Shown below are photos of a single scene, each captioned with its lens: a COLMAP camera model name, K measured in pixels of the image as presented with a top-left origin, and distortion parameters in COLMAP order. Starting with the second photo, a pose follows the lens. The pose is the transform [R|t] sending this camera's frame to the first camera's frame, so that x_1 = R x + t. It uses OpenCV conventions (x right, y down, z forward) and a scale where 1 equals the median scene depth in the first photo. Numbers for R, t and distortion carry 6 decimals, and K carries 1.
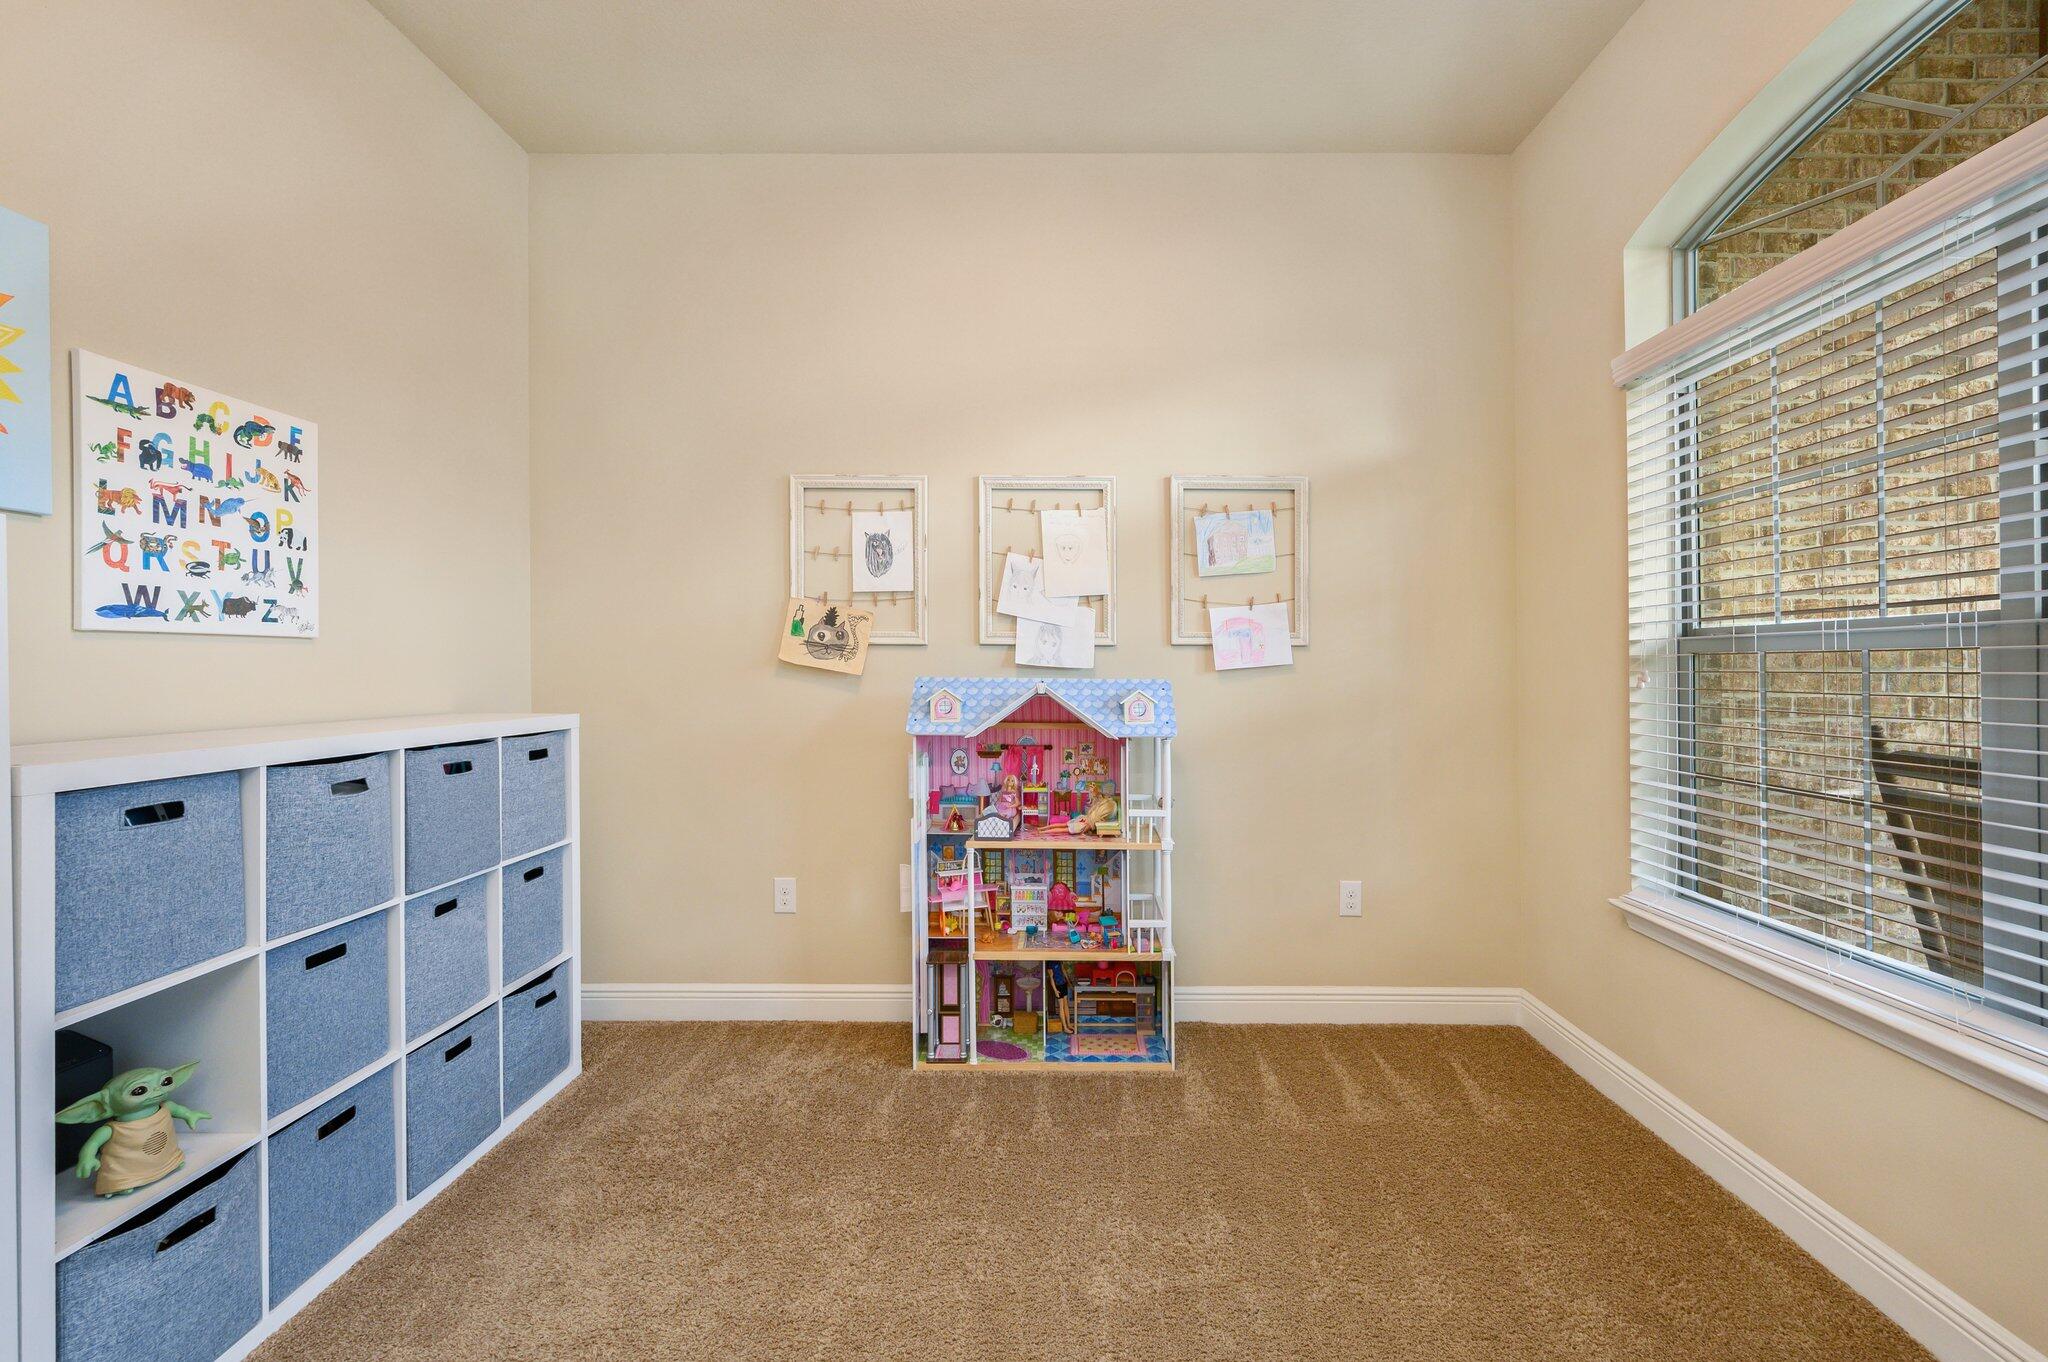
lens RADIAL K [[886.5, 0, 1028.2], [0, 886.5, 673.1], [0, 0, 1]] dist [0.002189, 0.000041]
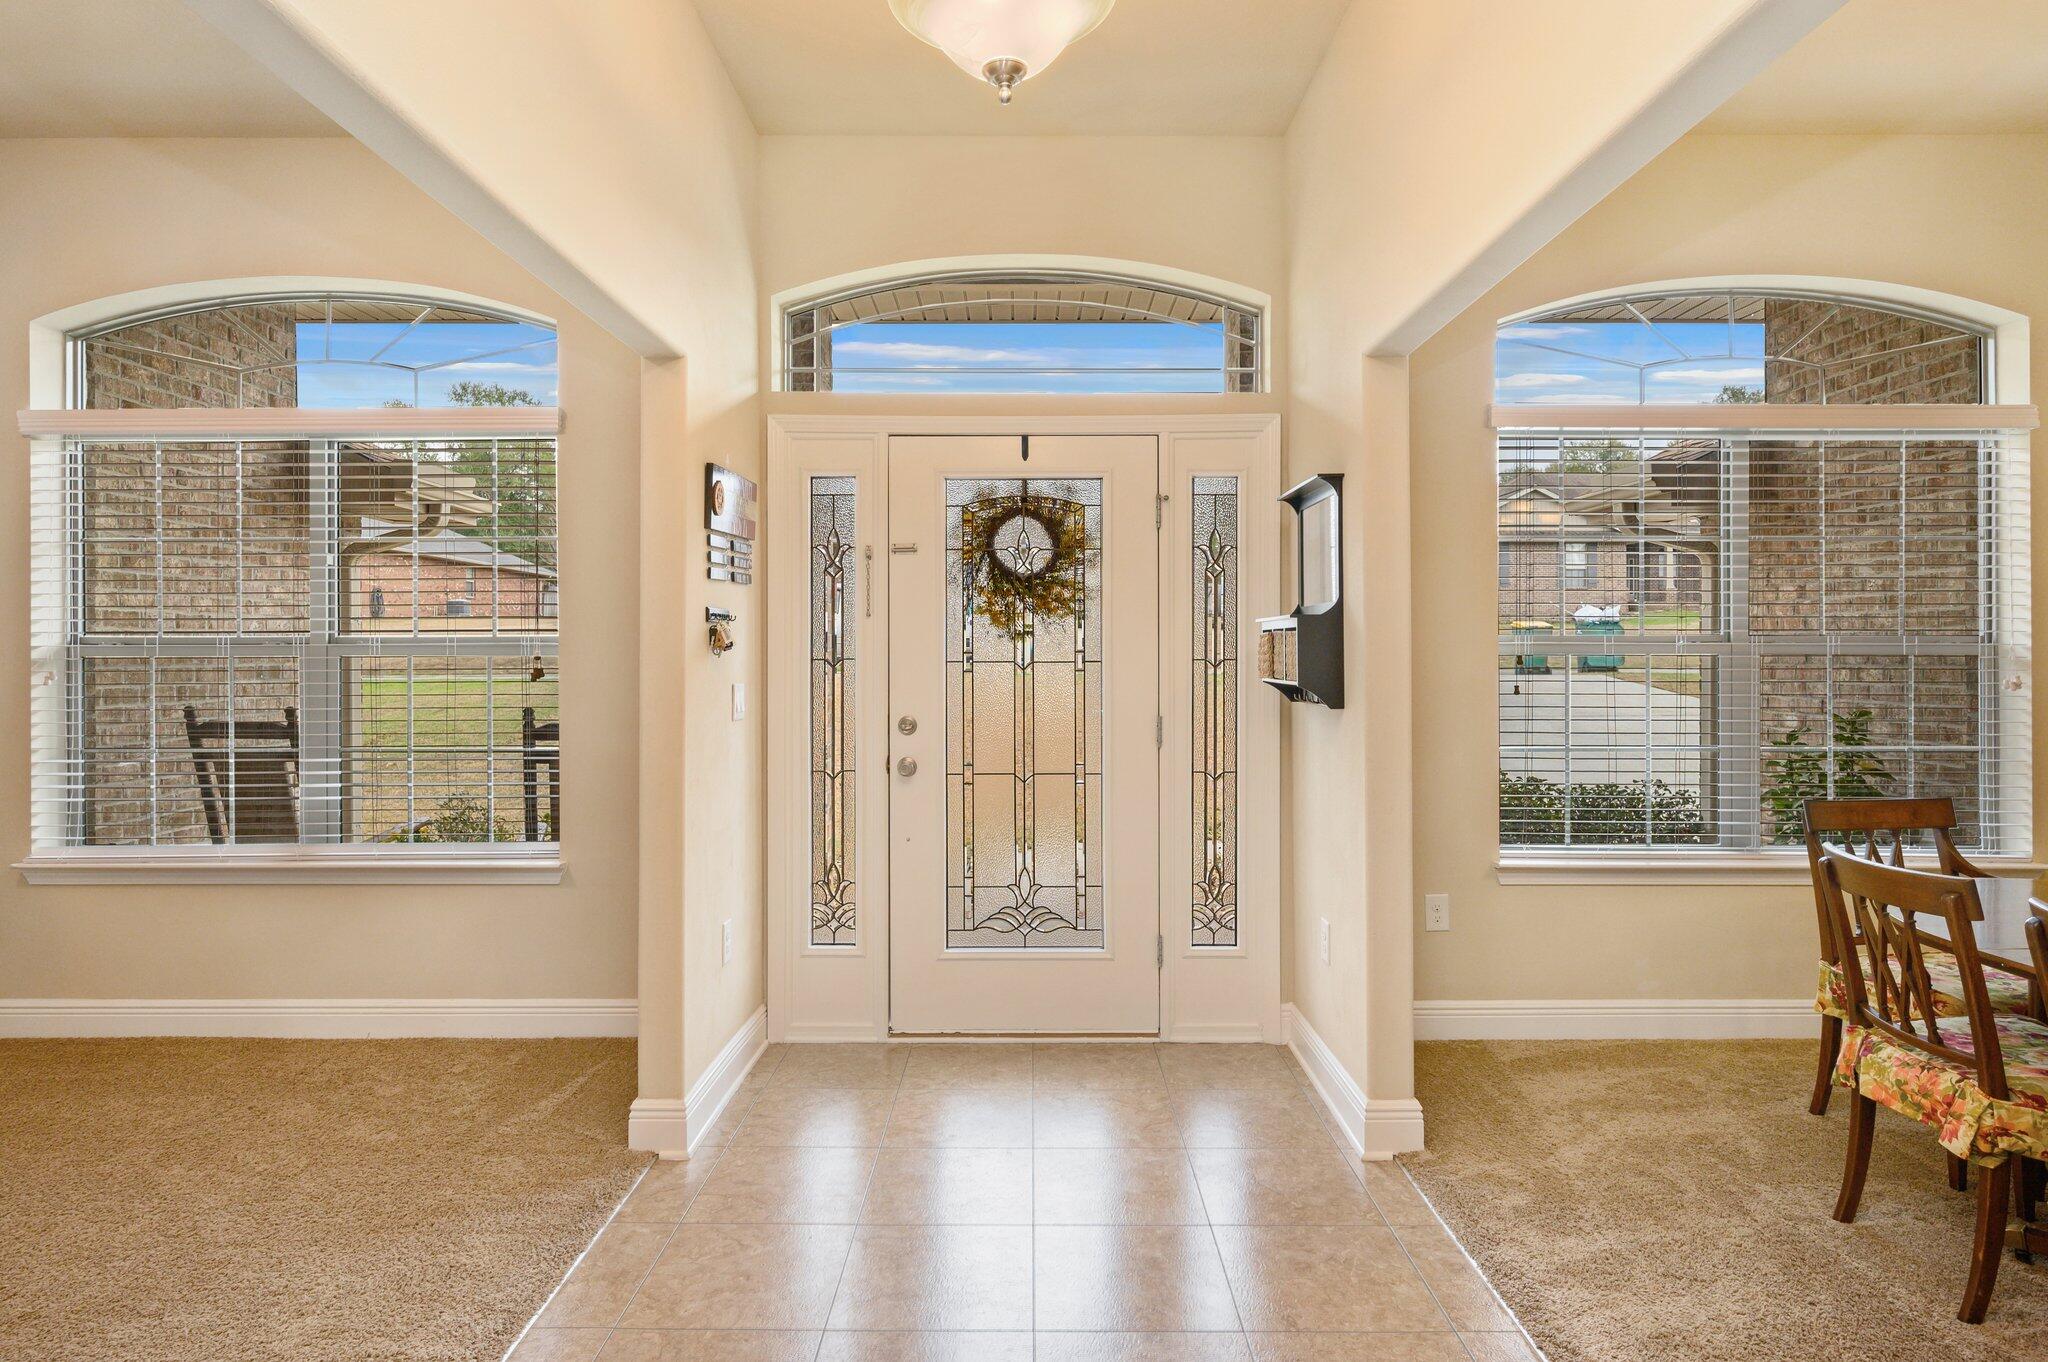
lens RADIAL K [[1124.6, 0, 1025.1], [0, 1124.6, 648.2], [0, 0, 1]] dist [-0.000071, 0.000173]
pose [[0.002097, -0.000439, 0.999998, -0.658958], [0.003626, 0.999993, 0.000431, -0.023005], [-0.999991, 0.003625, 0.002099, -0.277235]]
